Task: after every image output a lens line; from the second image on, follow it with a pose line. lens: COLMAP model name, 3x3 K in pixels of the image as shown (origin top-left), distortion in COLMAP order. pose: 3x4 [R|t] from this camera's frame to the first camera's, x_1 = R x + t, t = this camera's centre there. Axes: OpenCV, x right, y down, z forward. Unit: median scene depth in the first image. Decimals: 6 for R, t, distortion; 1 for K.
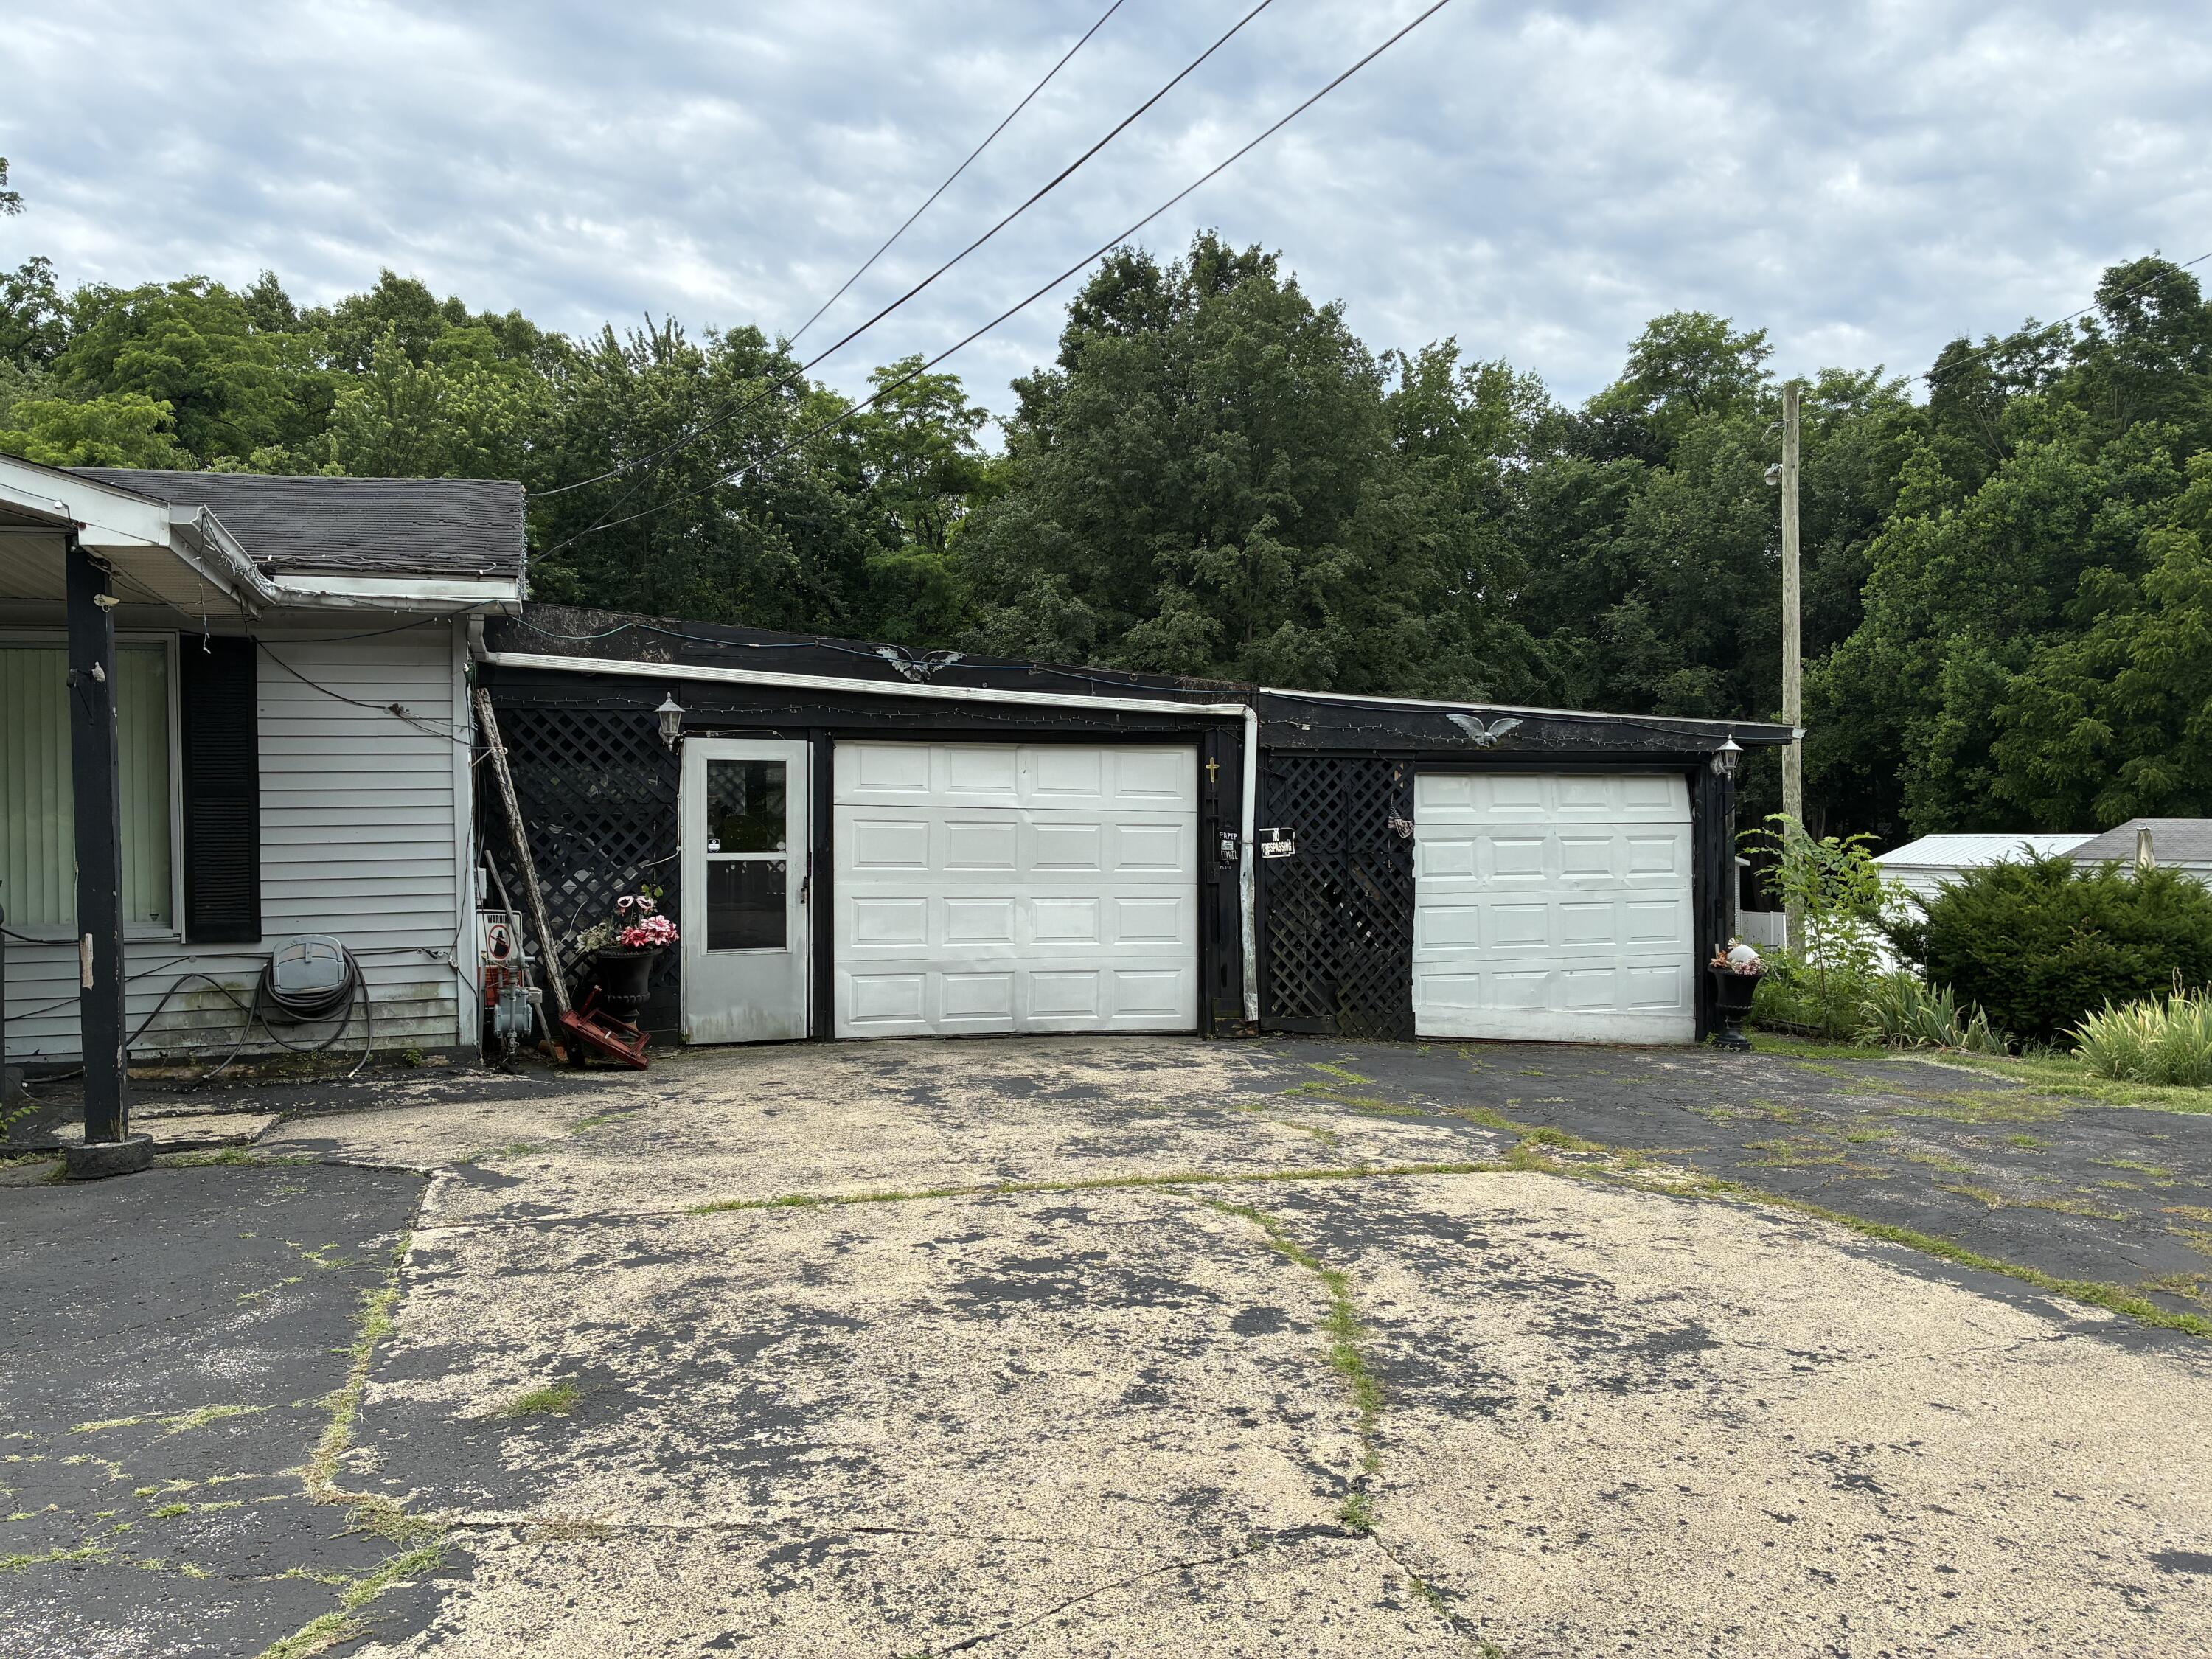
lens RADIAL K [[1654.5, 0, 1100.9], [0, 1654.5, 836.4], [0, 0, 1]] dist [0.040635, -0.037361]
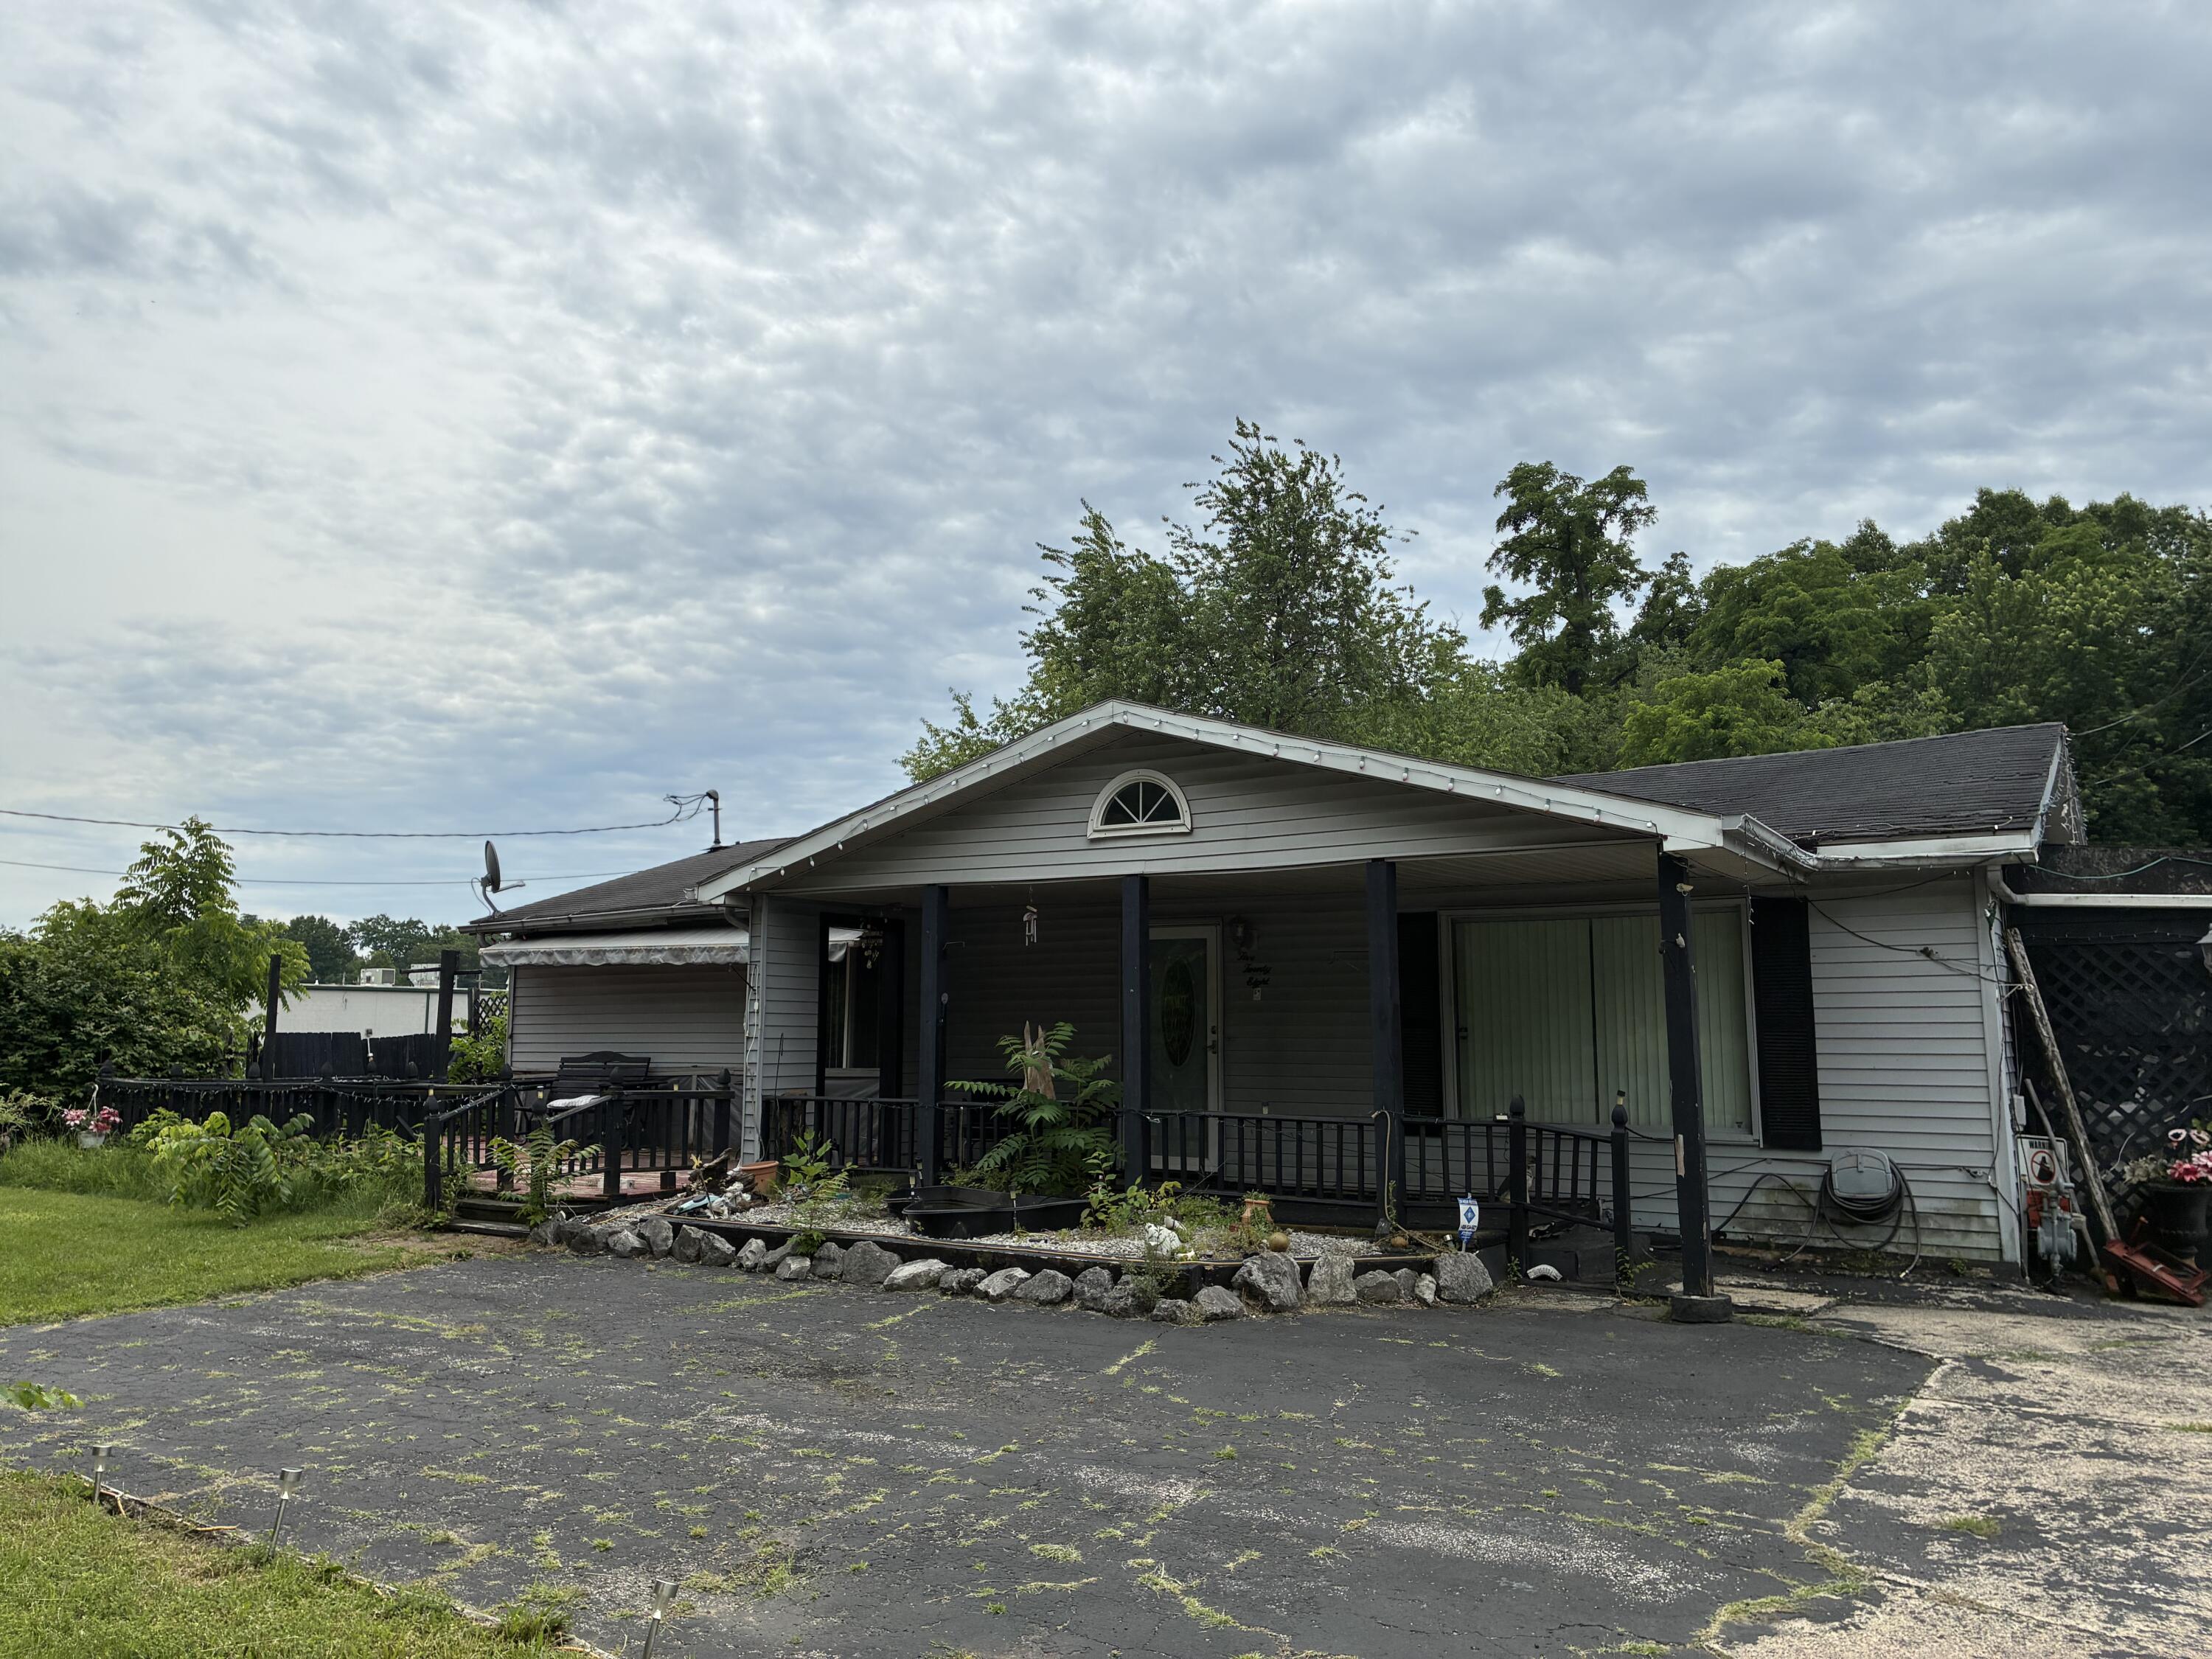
lens RADIAL K [[1654.5, 0, 1088.7], [0, 1654.5, 814.0], [0, 0, 1]] dist [0.040635, -0.037361]
pose [[0.610492, -0.093930, -0.786433, 0.122478], [-0.016528, 0.991216, -0.131220, -0.009540], [0.791850, 0.093107, 0.603576, -0.142635]]
